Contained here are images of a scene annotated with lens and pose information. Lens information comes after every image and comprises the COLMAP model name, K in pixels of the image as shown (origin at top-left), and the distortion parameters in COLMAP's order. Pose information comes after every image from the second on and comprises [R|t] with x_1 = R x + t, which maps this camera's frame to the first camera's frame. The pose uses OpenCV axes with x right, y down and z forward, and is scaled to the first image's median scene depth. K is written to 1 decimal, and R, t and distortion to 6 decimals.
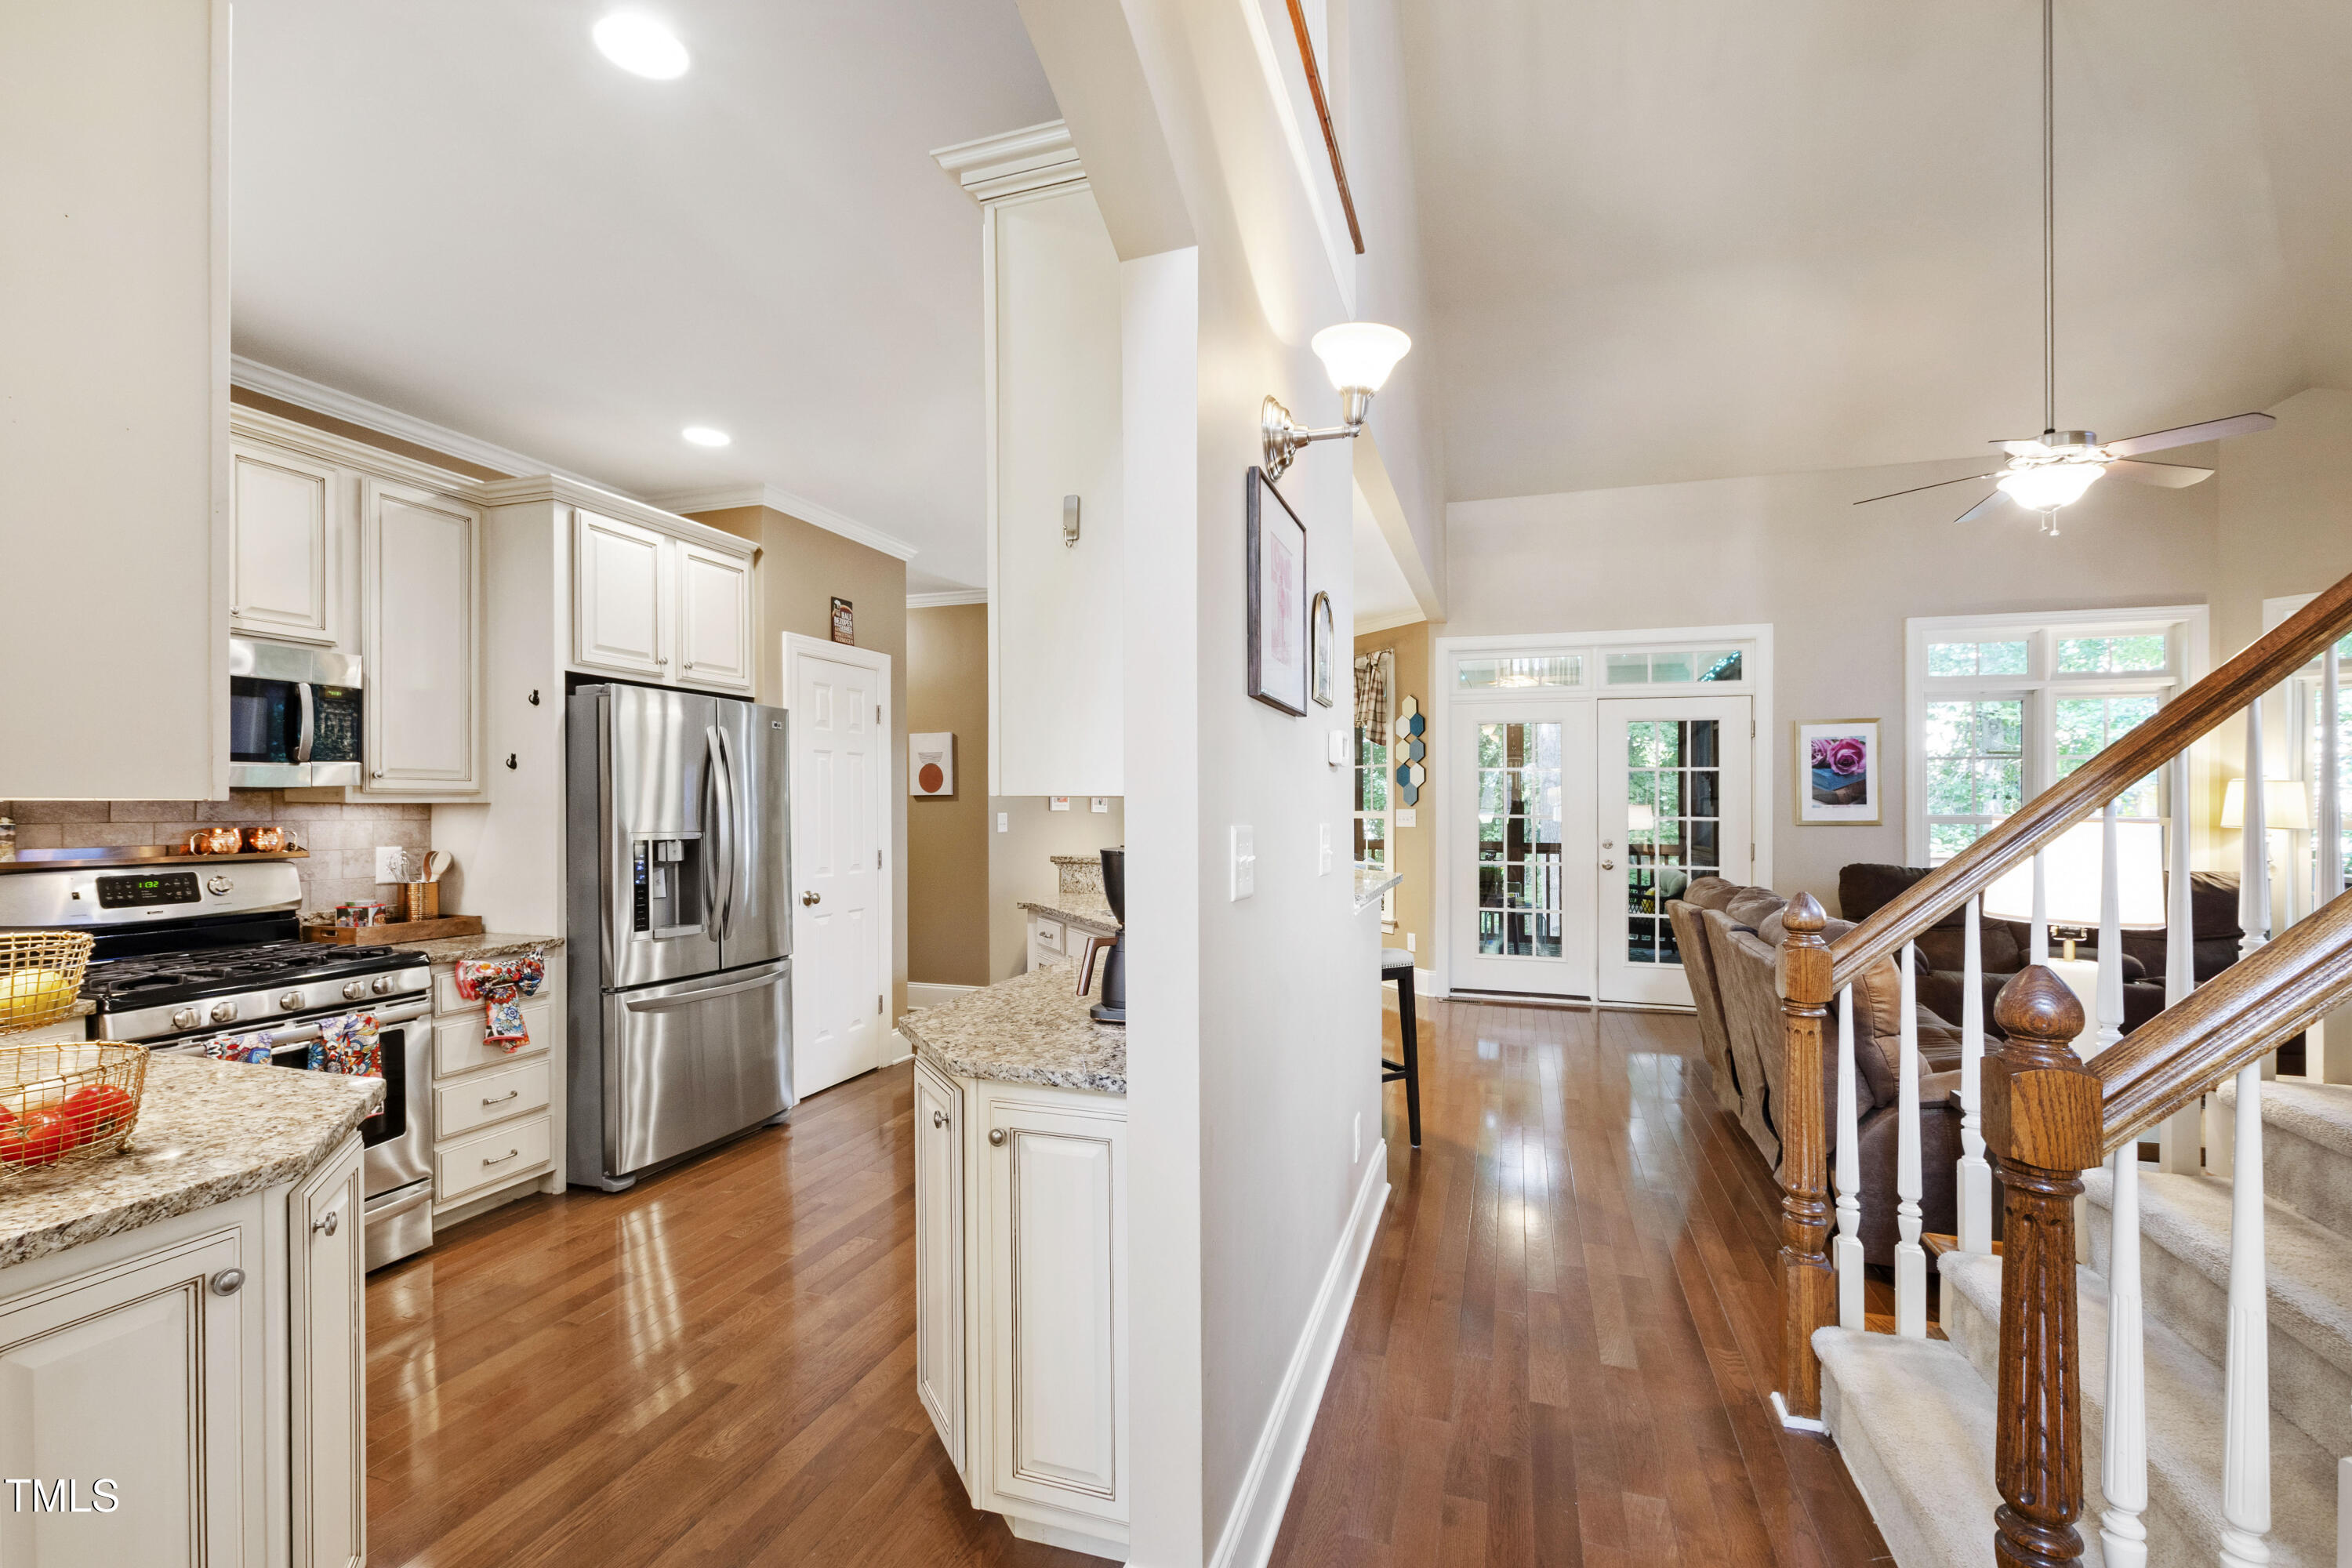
lens RADIAL K [[1030.3, 0, 1168.5], [0, 1030.3, 810.1], [0, 0, 1]] dist [0.010305, -0.004979]
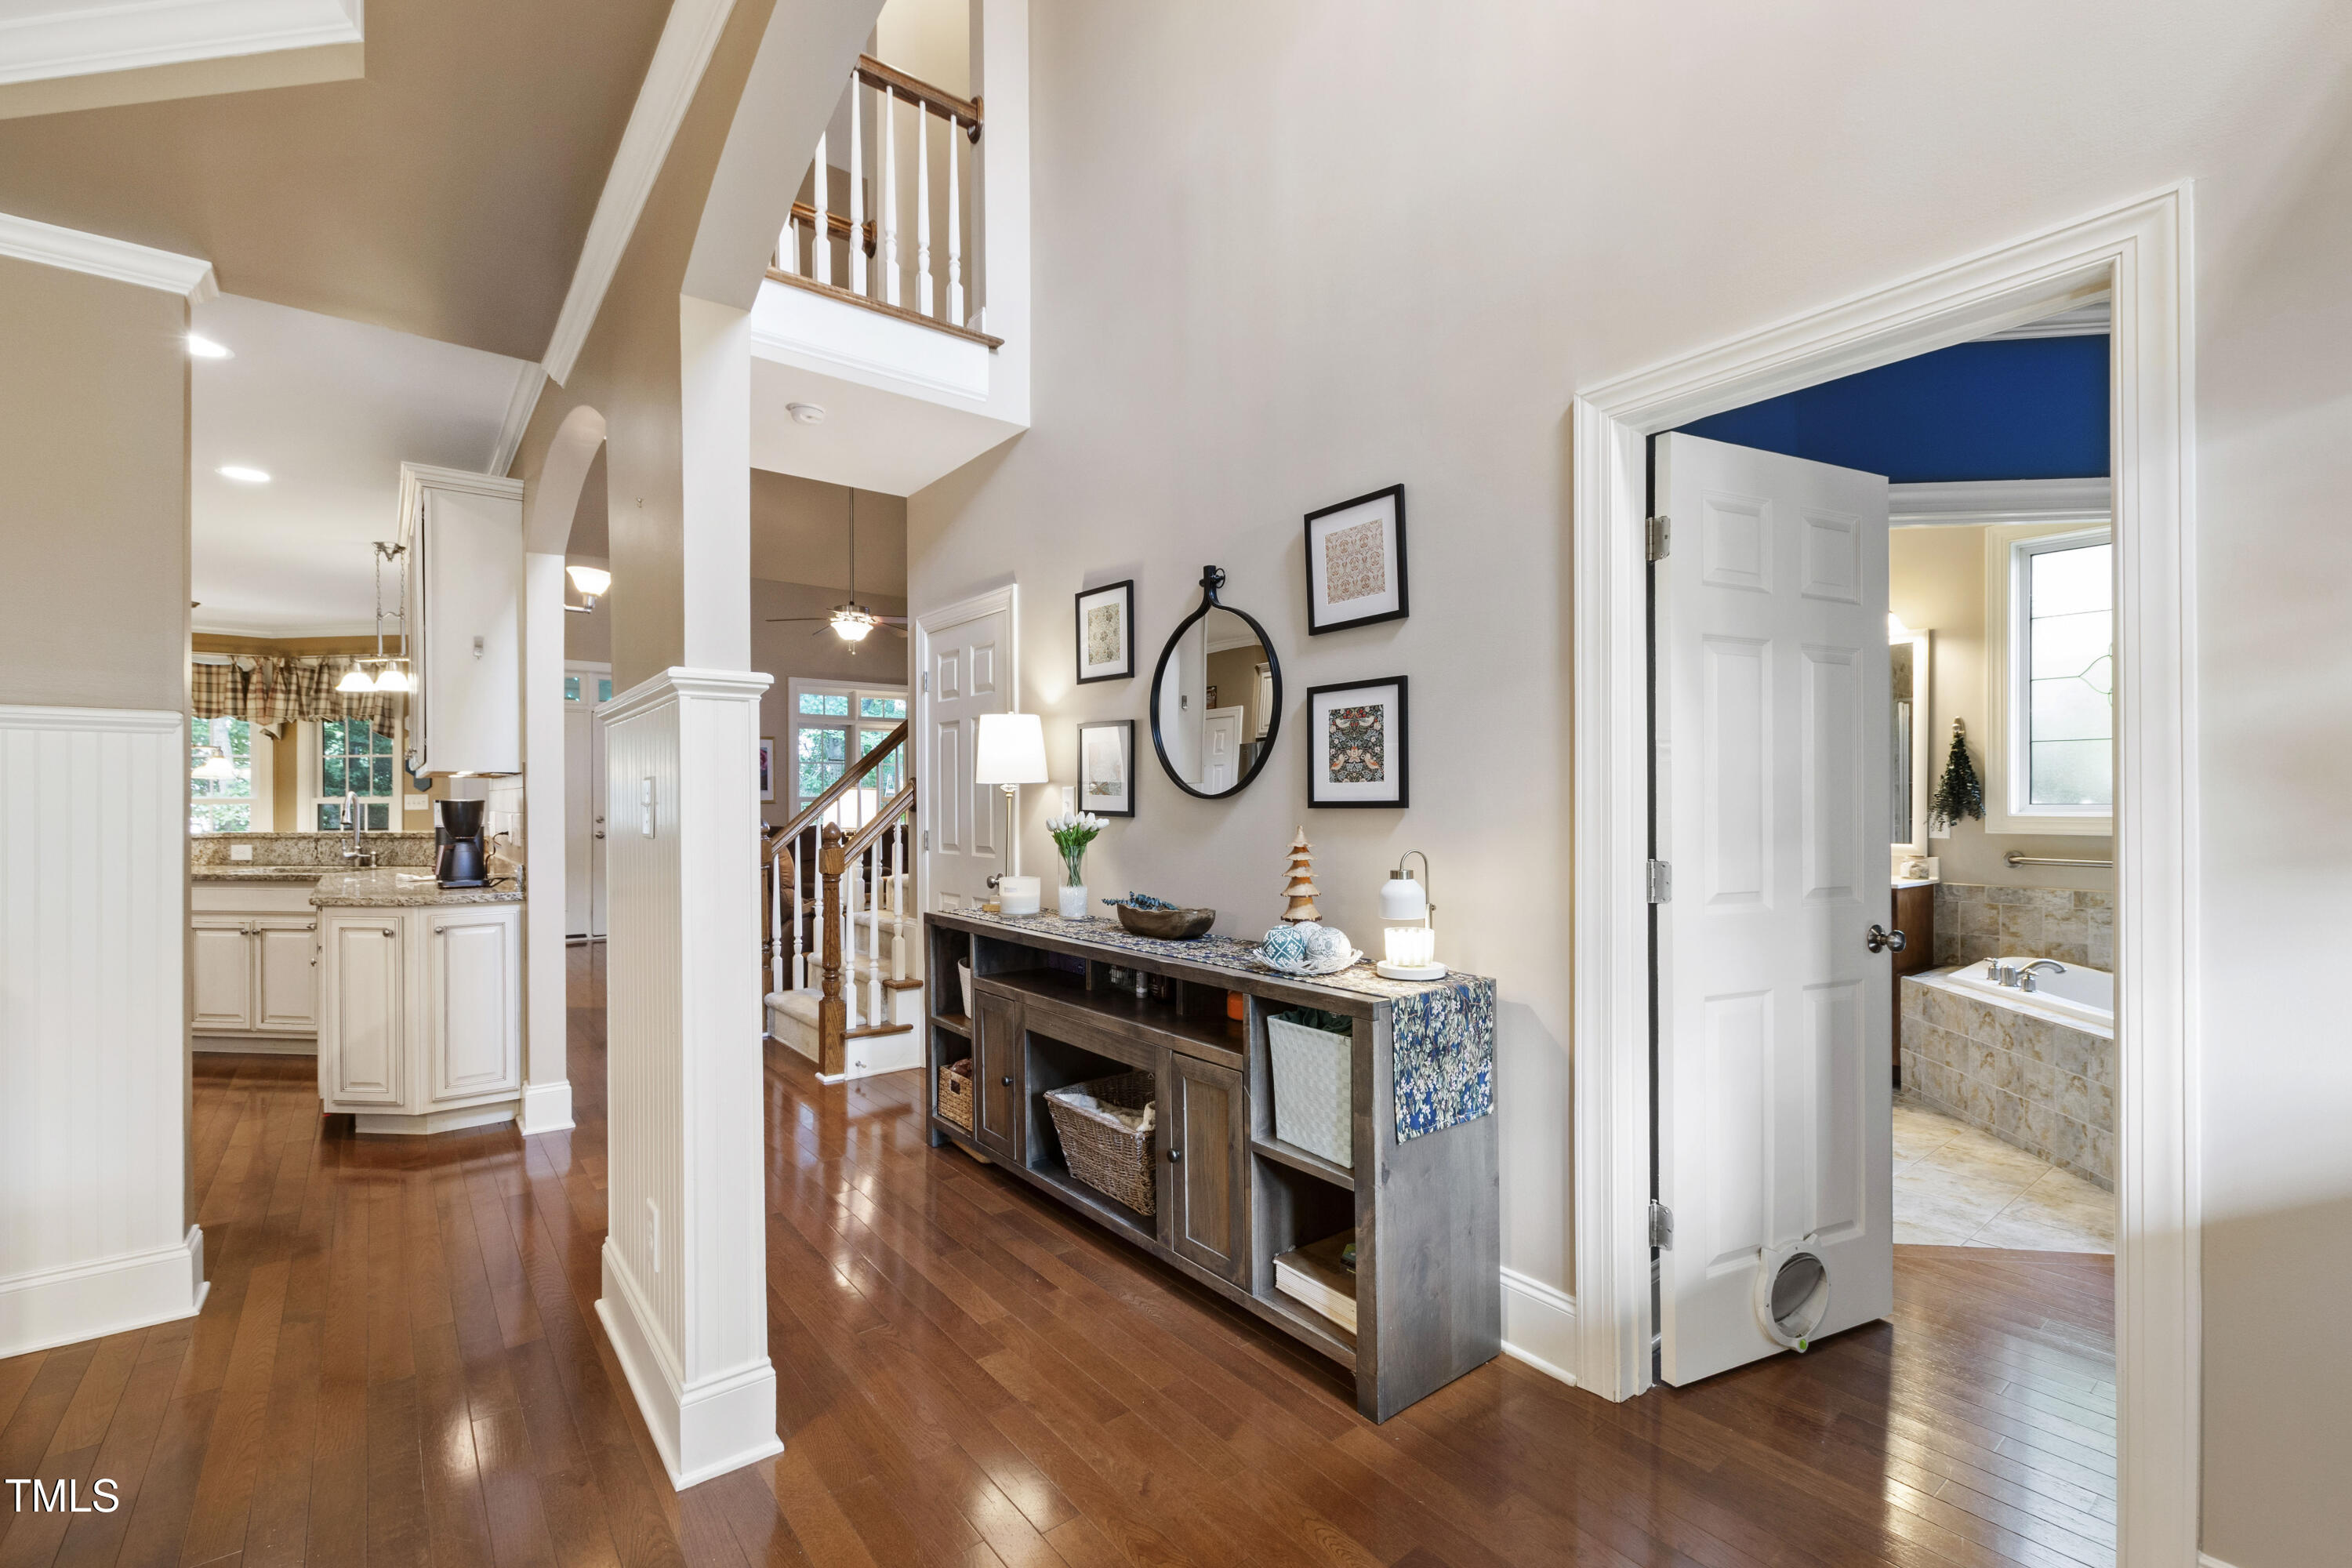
lens RADIAL K [[1030.3, 0, 1176.2], [0, 1030.3, 802.1], [0, 0, 1]] dist [0.010305, -0.004979]
pose [[0.552646, -0.005020, 0.833401, -0.467277], [0.007856, 0.999969, 0.000814, 0.024561], [-0.833379, 0.006097, 0.552668, -0.623388]]
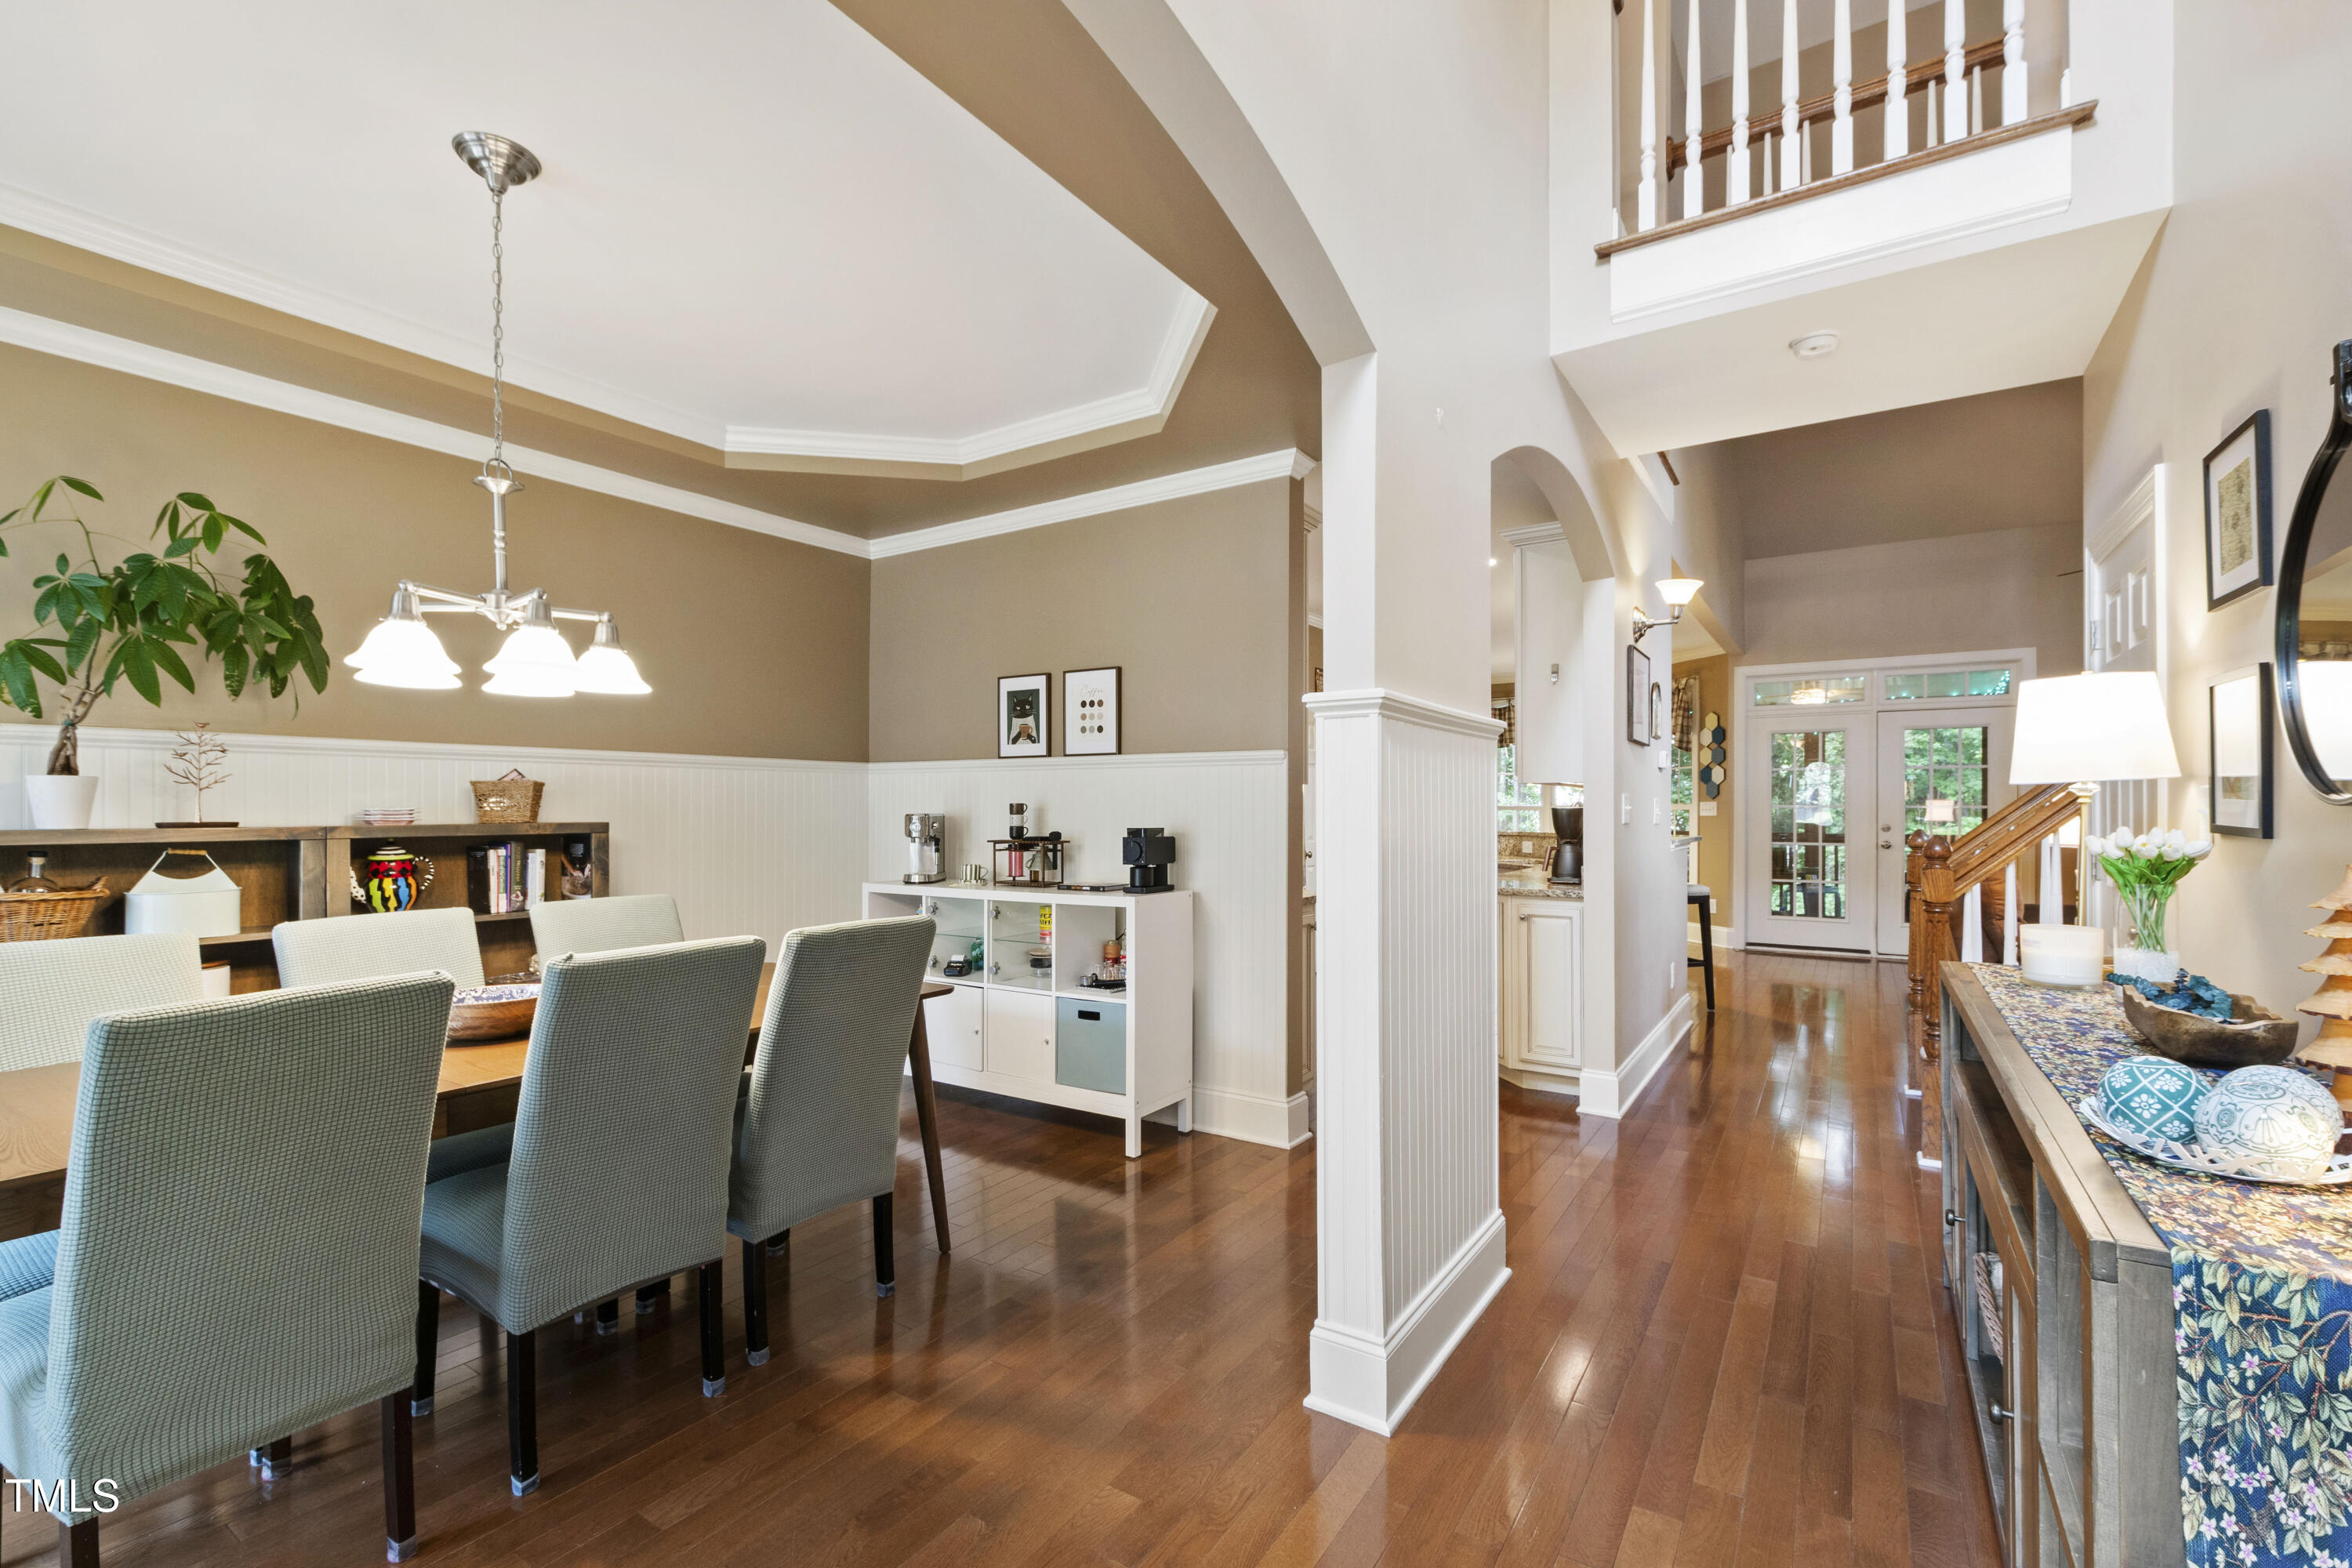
lens RADIAL K [[1030.3, 0, 1169.9], [0, 1030.3, 813.0], [0, 0, 1]] dist [0.010305, -0.004979]
pose [[0.966444, 0.001890, -0.256870, -0.148230], [-0.002054, 0.999998, -0.000369, 0.026349], [0.256869, 0.000884, 0.966446, -0.705864]]
